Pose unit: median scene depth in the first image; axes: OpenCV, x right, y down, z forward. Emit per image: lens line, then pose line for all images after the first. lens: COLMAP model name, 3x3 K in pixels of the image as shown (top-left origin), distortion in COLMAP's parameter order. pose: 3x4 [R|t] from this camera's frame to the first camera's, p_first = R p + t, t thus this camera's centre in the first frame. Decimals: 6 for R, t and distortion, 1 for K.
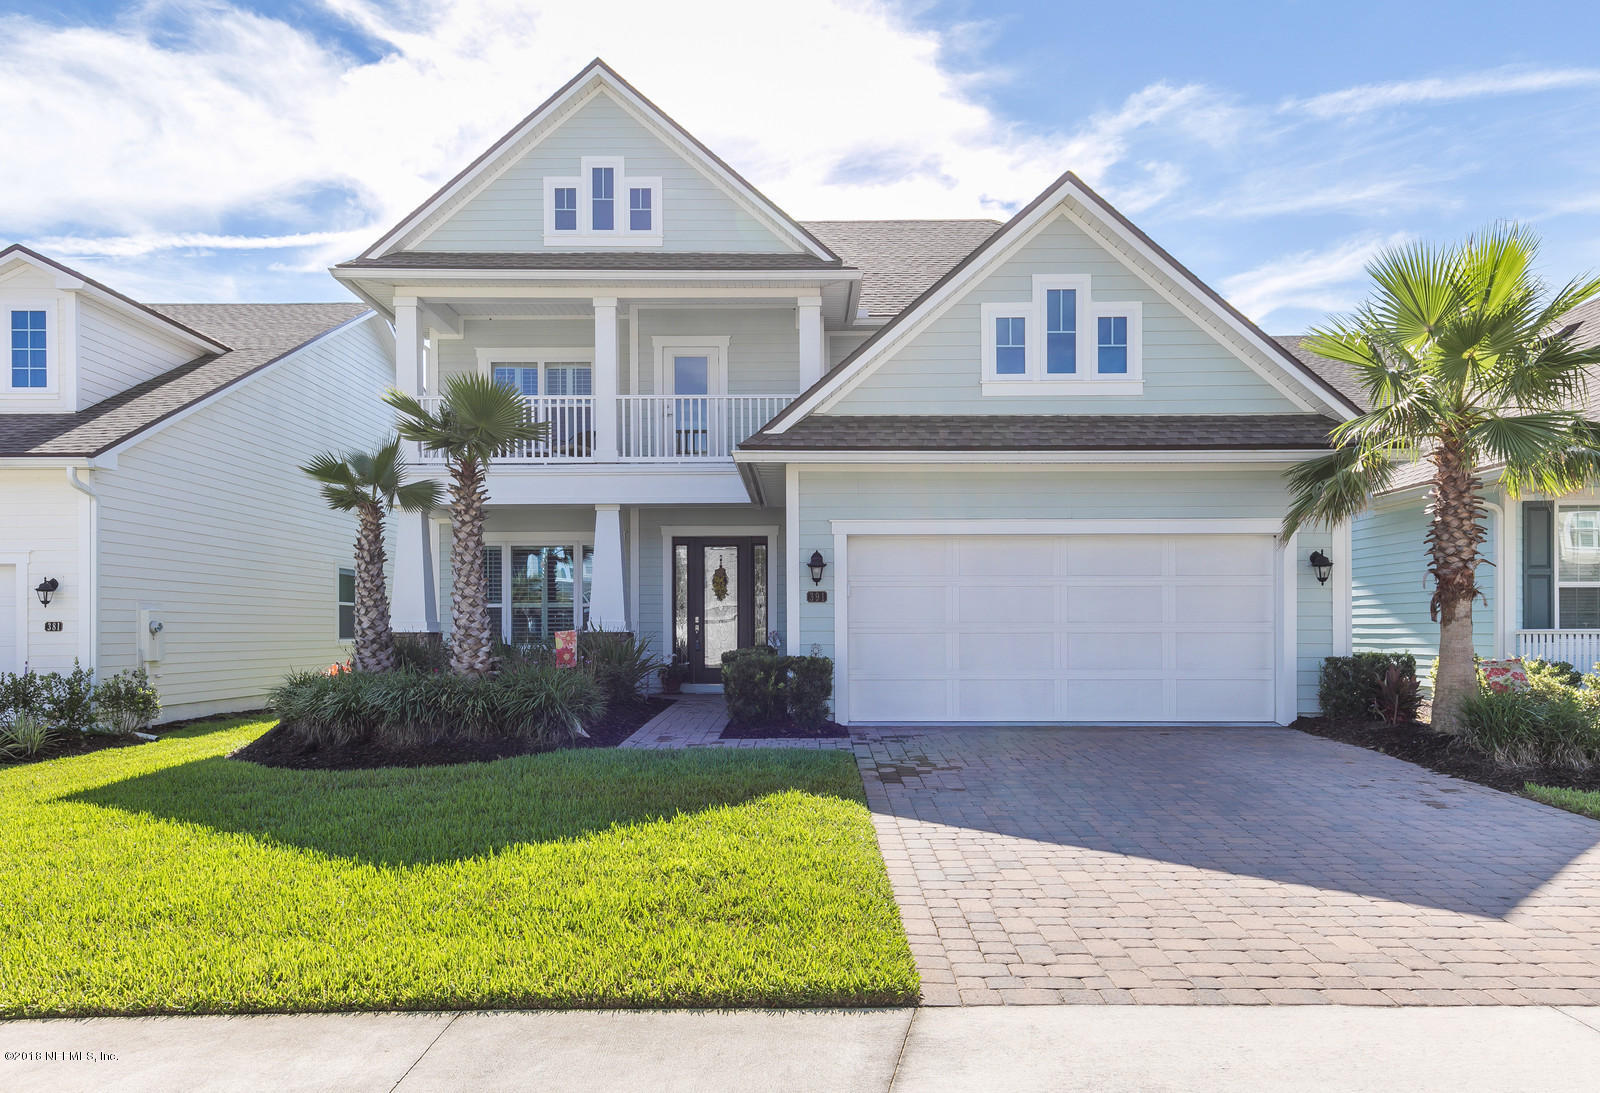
lens RADIAL K [[1098.8, 0, 796.6], [0, 1098.8, 626.9], [0, 0, 1]] dist [0.040318, 0.000634]
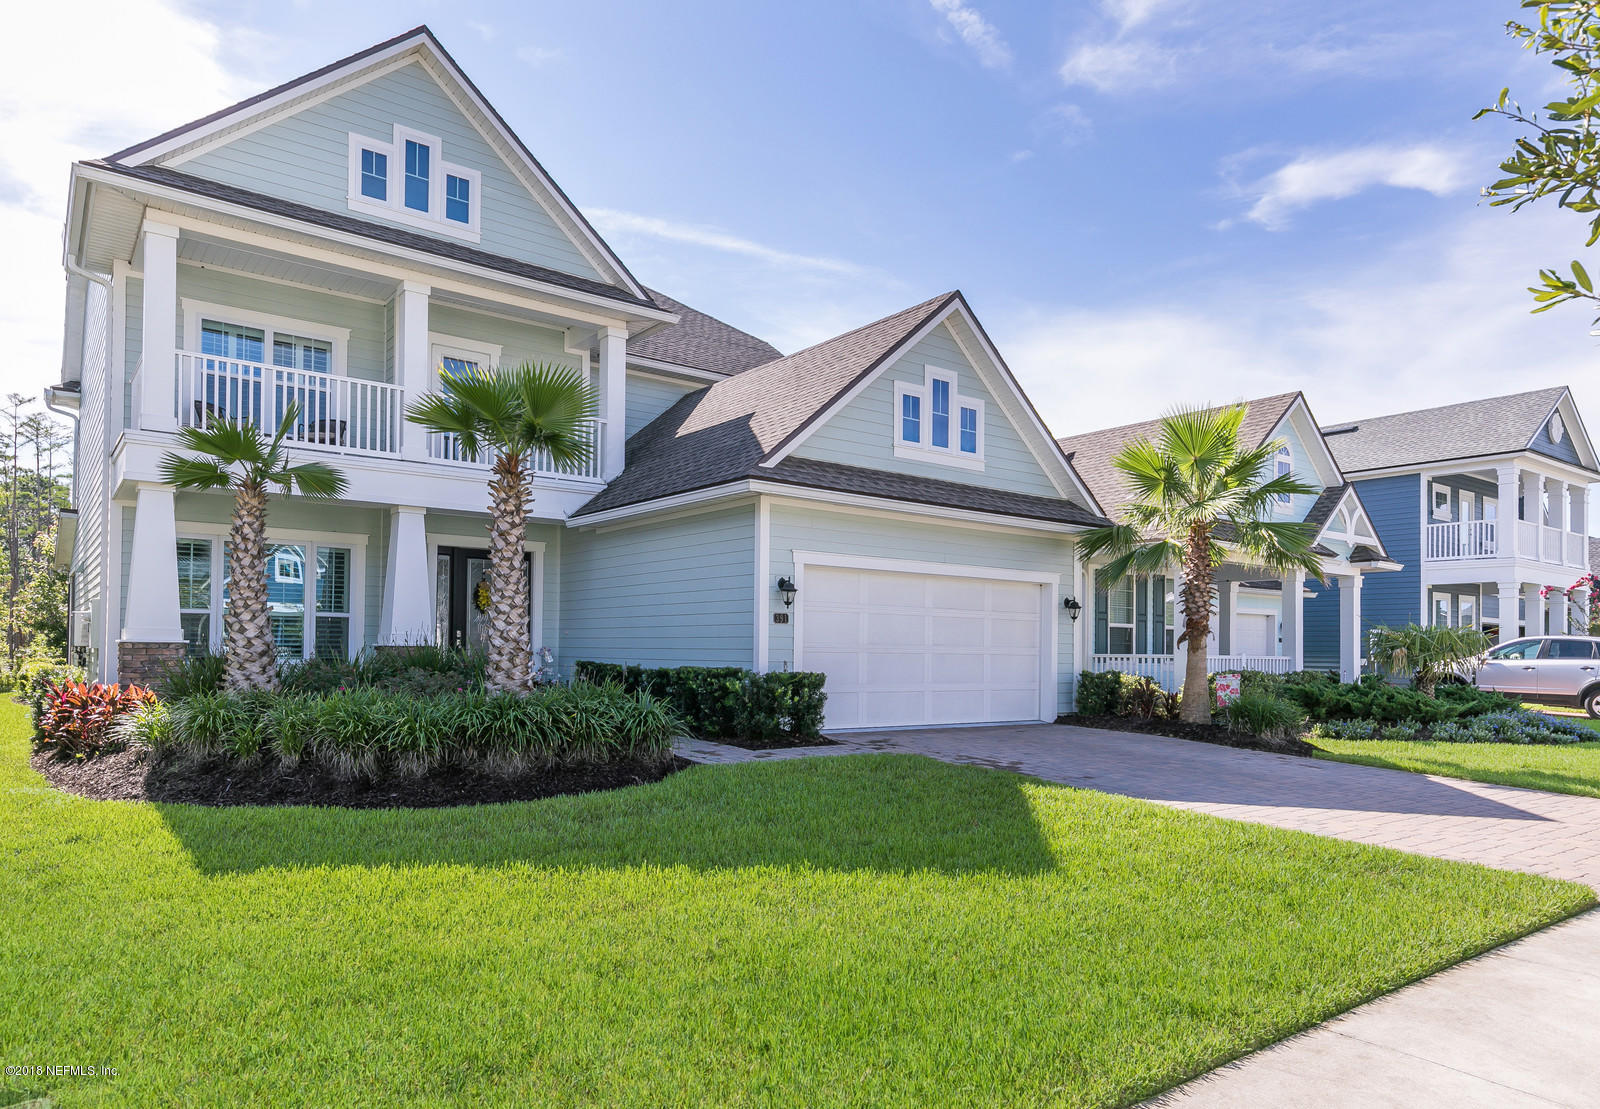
lens RADIAL K [[1011.1, 0, 784.8], [0, 1011.1, 626.3], [0, 0, 1]] dist [0.028666, -0.001071]
pose [[0.796547, 0.027642, 0.603944, -0.572410], [-0.016862, 0.999581, -0.023511, 0.004276], [-0.604341, 0.008544, 0.796680, 0.185165]]
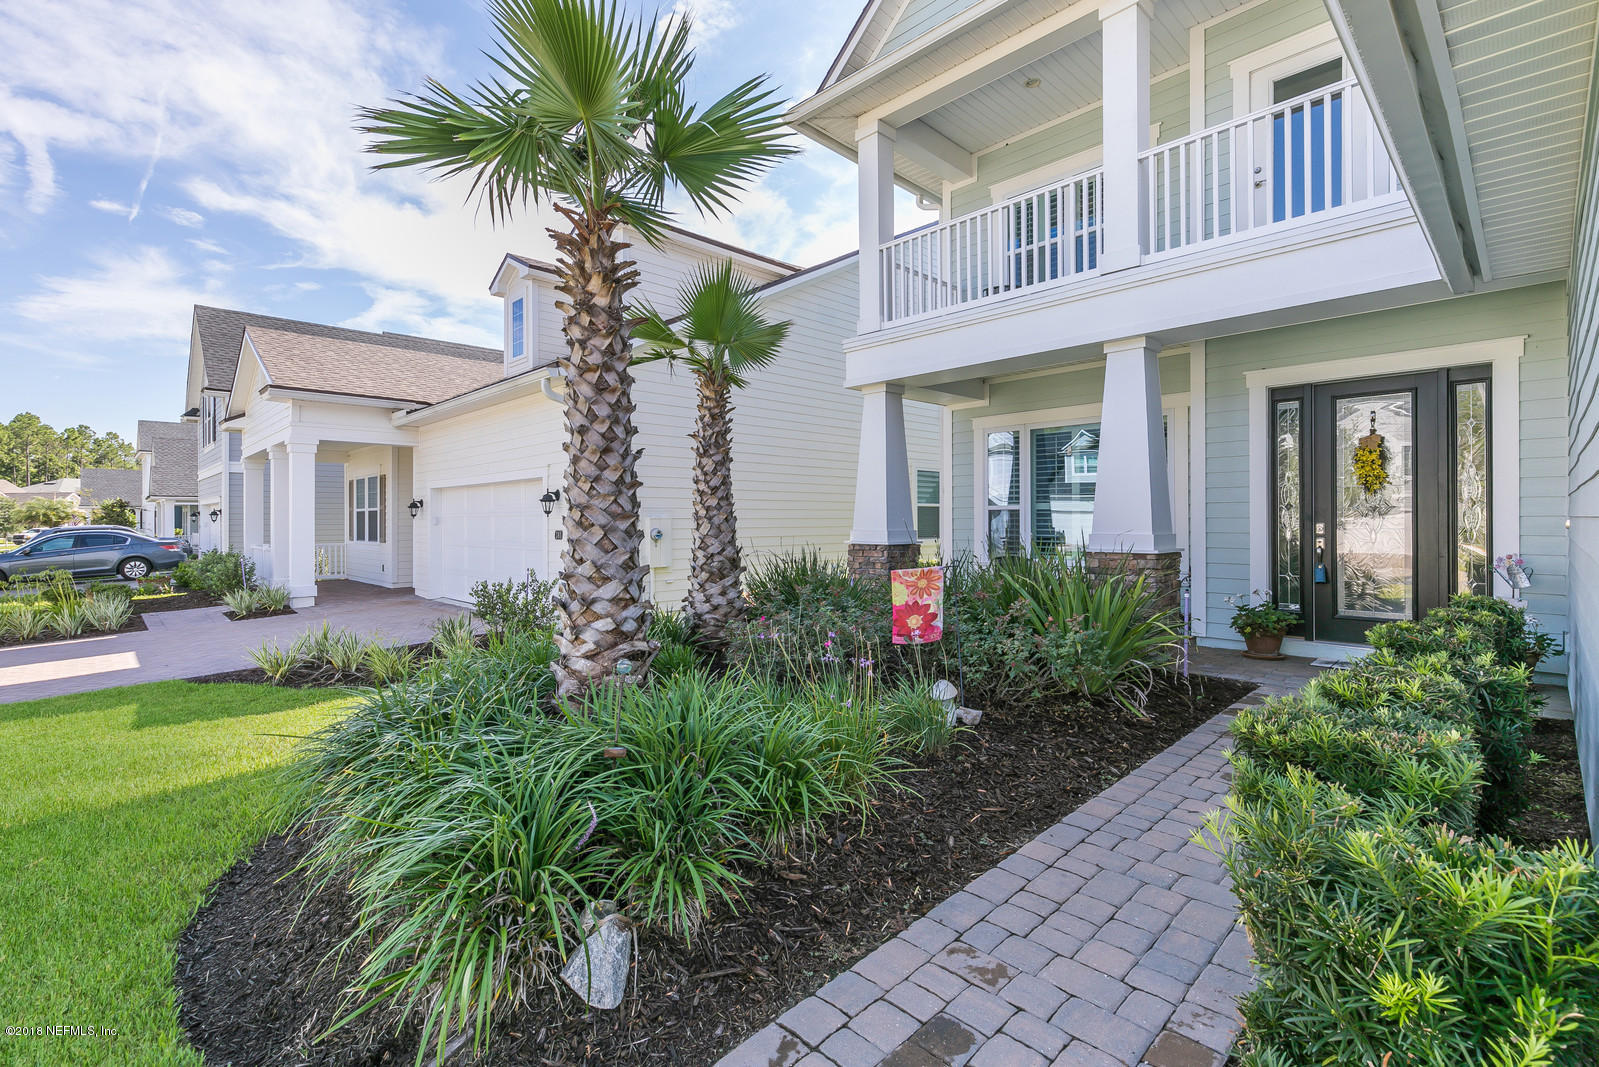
lens RADIAL K [[722.9, 0, 801.4], [0, 722.9, 518.7], [0, 0, 1]] dist [0.001034, 0.000280]
pose [[0.704745, 0.000794, -0.709460, -0.019920], [0.004634, 0.999973, 0.005723, -0.021614], [0.709445, -0.007321, 0.704723, 0.783299]]
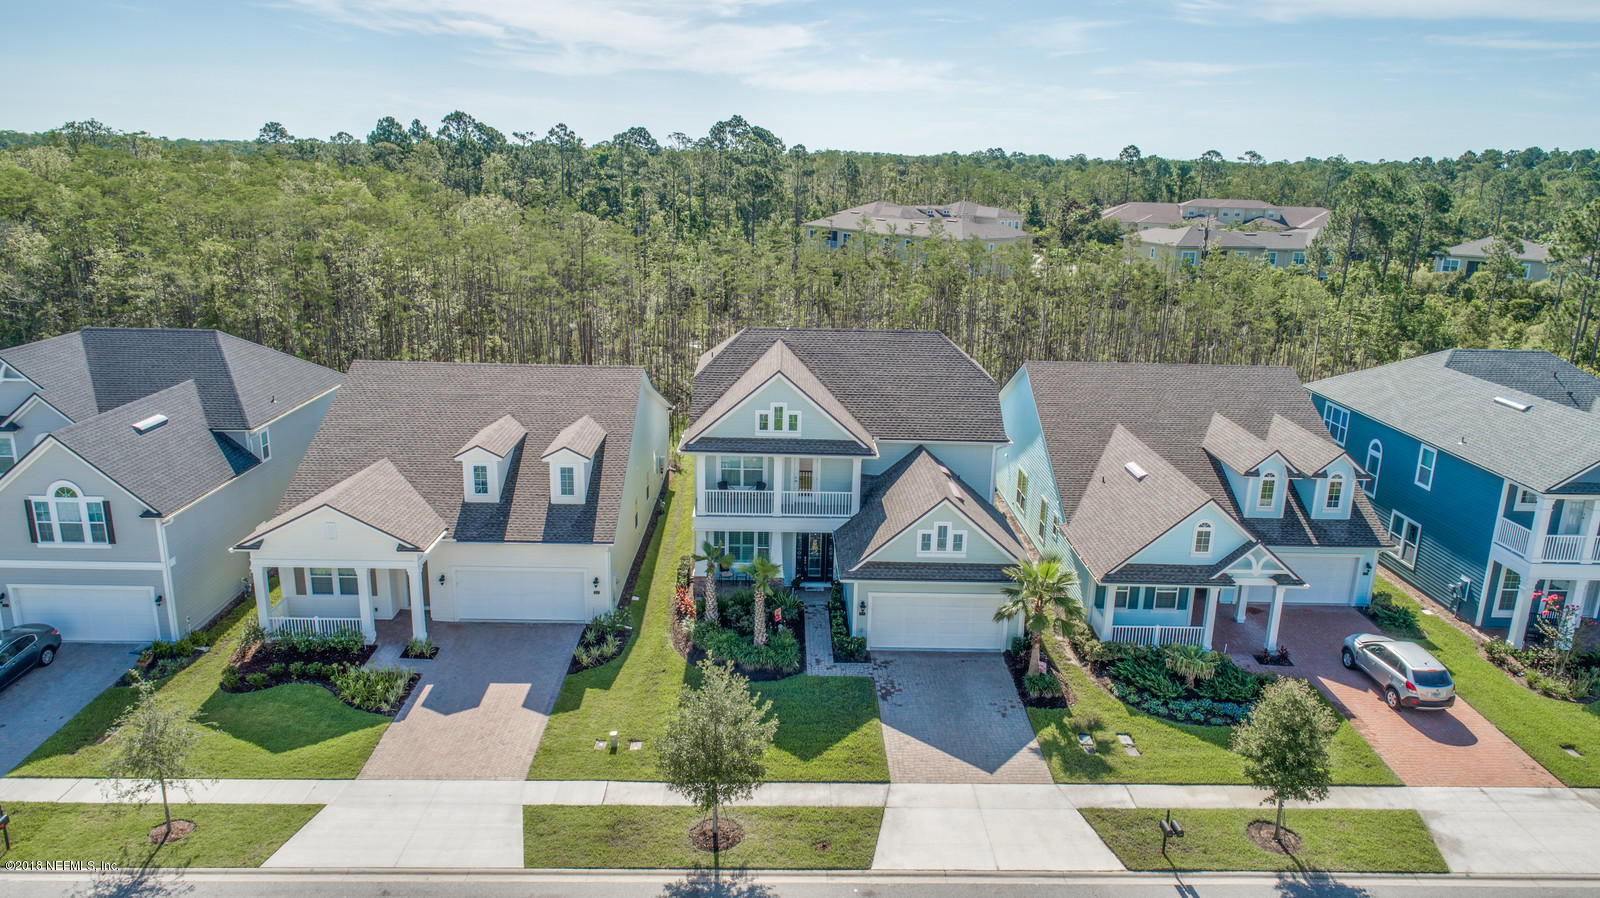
lens RADIAL K [[1078.0, 0, 798.2], [0, 1078.0, 444.4], [0, 0, 1]] dist [0.002960, 0.000003]
pose [[0.999421, 0.019616, 0.027787, -0.260138], [-0.026239, 0.964472, 0.262880, -1.297825], [-0.021643, -0.263457, 0.964428, -1.869397]]
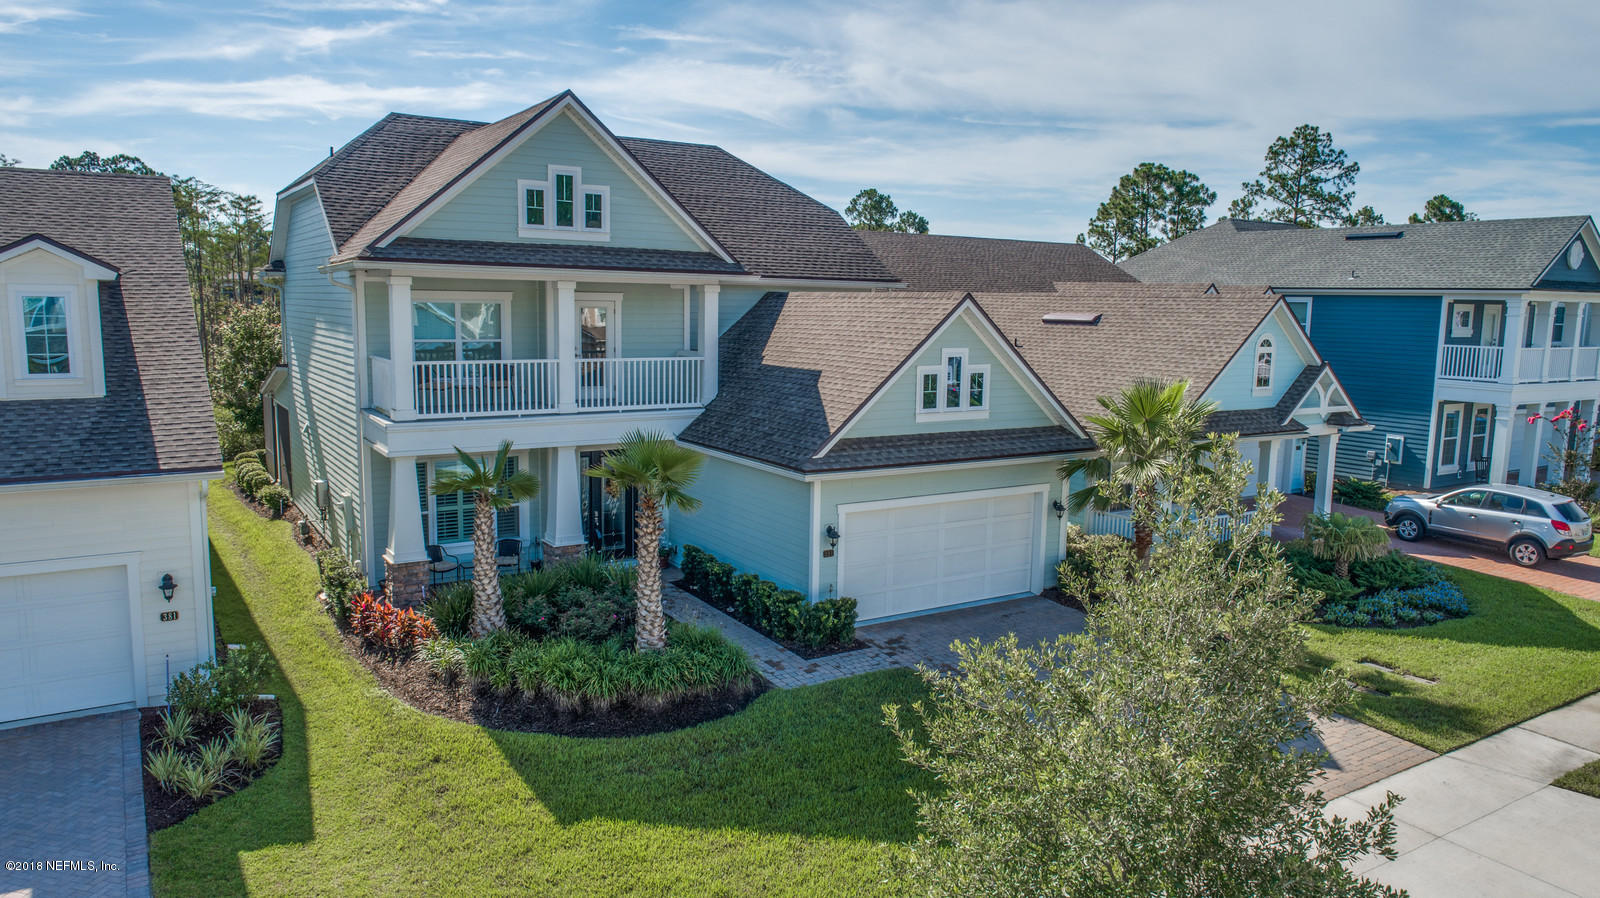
lens RADIAL K [[1078.0, 0, 798.2], [0, 1078.0, 444.4], [0, 0, 1]] dist [0.002960, 0.000003]
pose [[0.840180, -0.053718, 0.539641, -0.817220], [-0.024512, 0.990303, 0.136742, -0.379978], [-0.541754, -0.128116, 0.830716, -0.231362]]
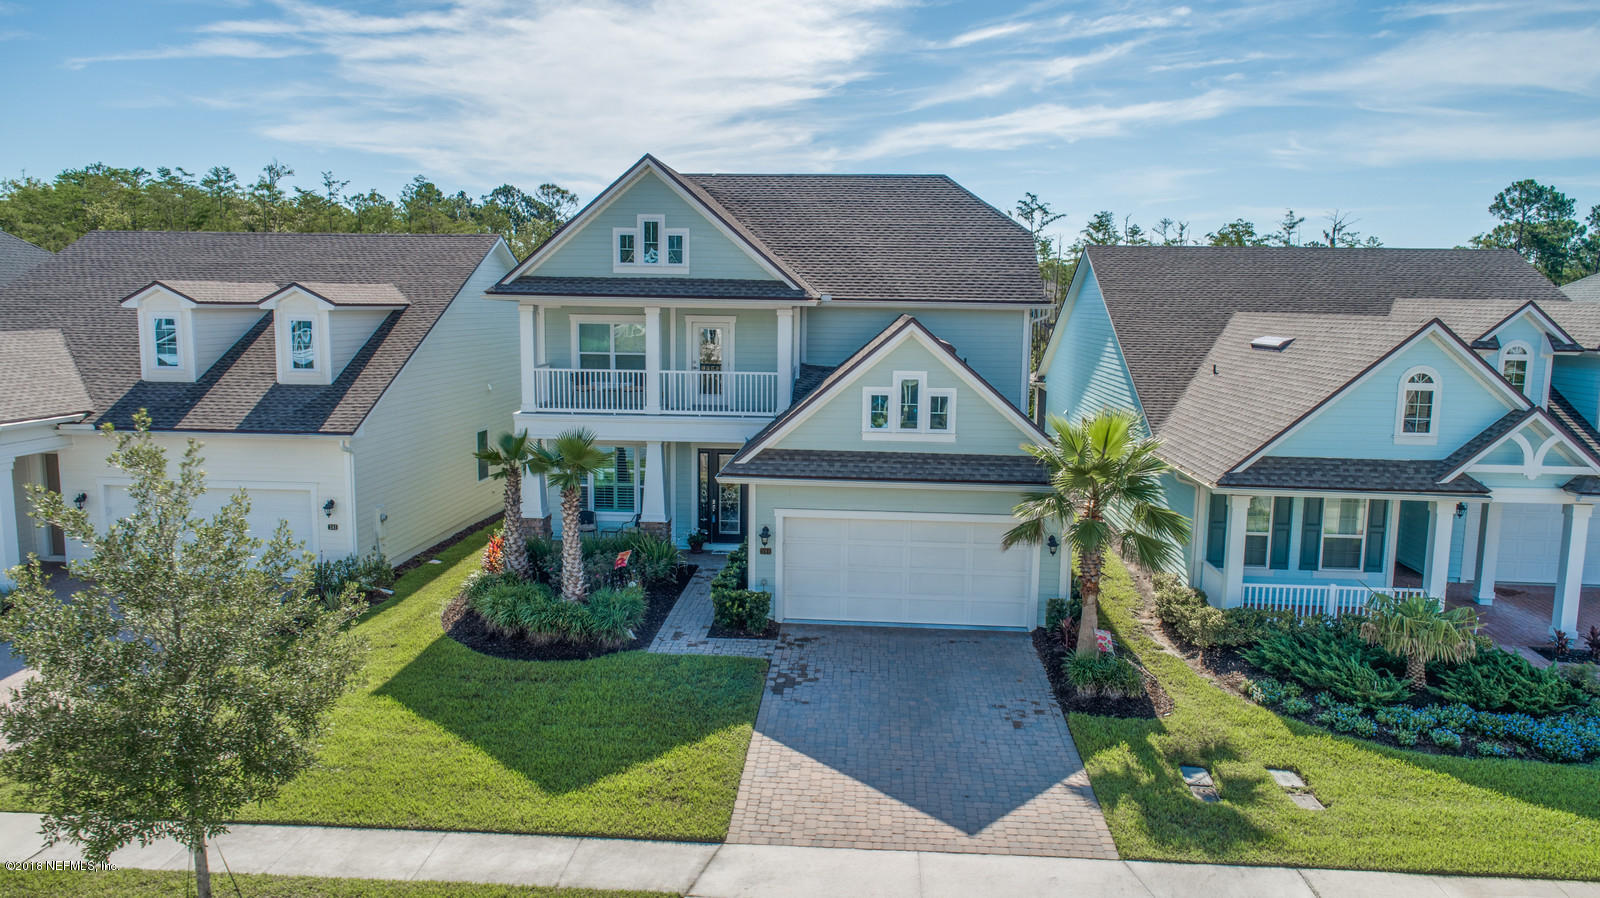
lens RADIAL K [[1078.0, 0, 798.2], [0, 1078.0, 444.4], [0, 0, 1]] dist [0.002960, 0.000003]
pose [[0.997702, 0.025111, -0.062935, 0.168988], [-0.016157, 0.990167, 0.138952, -0.422602], [0.065806, -0.137616, 0.988297, -0.652970]]
